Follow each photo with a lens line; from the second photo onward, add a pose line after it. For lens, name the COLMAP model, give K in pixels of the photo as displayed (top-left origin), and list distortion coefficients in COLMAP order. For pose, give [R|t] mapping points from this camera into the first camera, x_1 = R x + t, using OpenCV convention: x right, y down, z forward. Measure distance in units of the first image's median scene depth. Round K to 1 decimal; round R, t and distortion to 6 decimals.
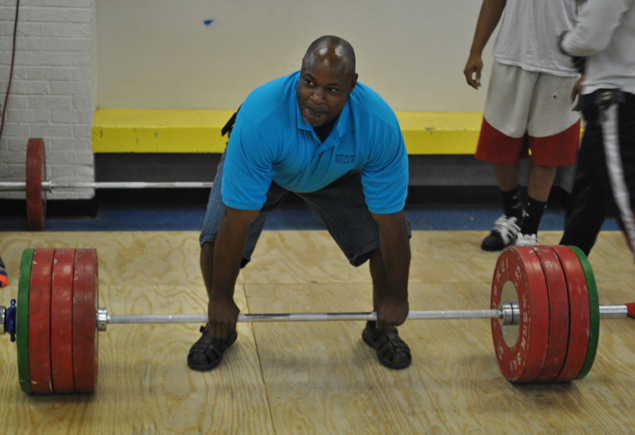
lens RADIAL K [[1208.5, 0, 317.5], [0, 1208.5, 217.5], [0, 0, 1]] dist [0.013961, 0.063244]
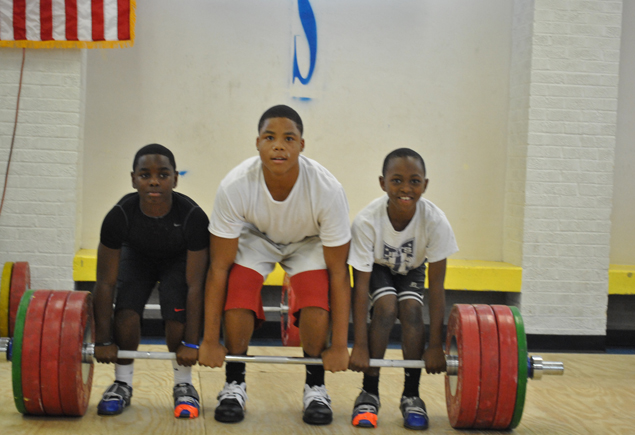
lens RADIAL K [[1208.5, 0, 317.5], [0, 1208.5, 217.5], [0, 0, 1]] dist [0.013961, 0.063244]
pose [[0.999954, 0.000575, -0.009612, 0.049407], [-0.002760, 0.973445, -0.228905, 0.146322], [0.009225, 0.228921, 0.973401, -0.091810]]
